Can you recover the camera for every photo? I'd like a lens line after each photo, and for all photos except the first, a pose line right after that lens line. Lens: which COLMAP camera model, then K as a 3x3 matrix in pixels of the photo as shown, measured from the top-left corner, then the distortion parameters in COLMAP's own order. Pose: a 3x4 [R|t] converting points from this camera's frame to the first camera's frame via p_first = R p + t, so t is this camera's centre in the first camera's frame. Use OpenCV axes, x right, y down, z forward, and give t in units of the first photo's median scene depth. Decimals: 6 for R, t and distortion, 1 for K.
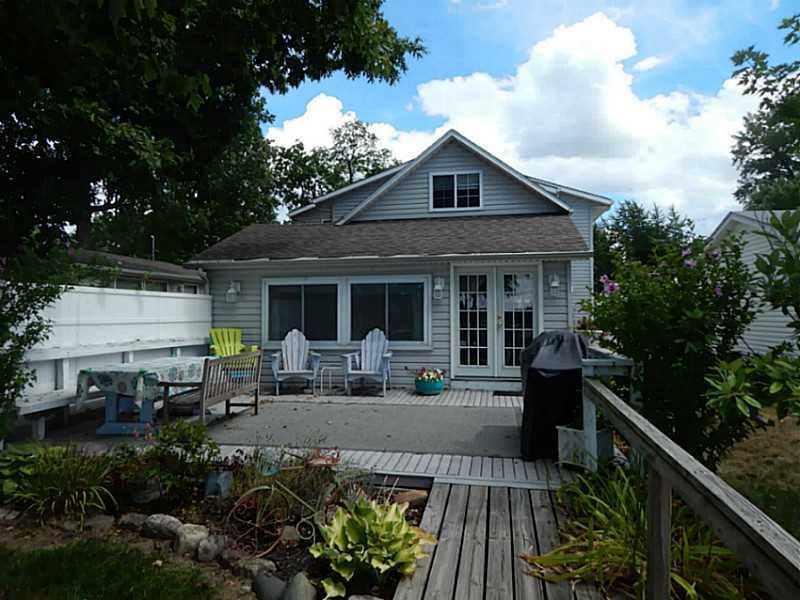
lens RADIAL K [[526.7, 0, 400.0], [0, 526.7, 300.0], [0, 0, 1]] dist [0.007610, -0.002191]
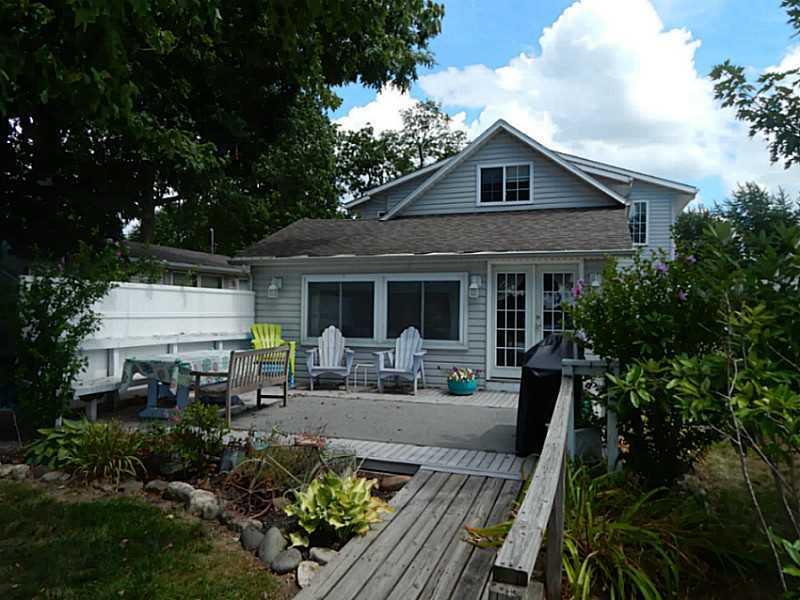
lens RADIAL K [[577.7, 0, 400.0], [0, 577.7, 300.0], [0, 0, 1]] dist [-0.003821, 0.001747]
pose [[0.991123, 0.012592, -0.132350, 0.084323], [-0.011596, 0.999898, 0.008289, -0.005291], [0.132441, -0.006681, 0.991168, -0.085680]]
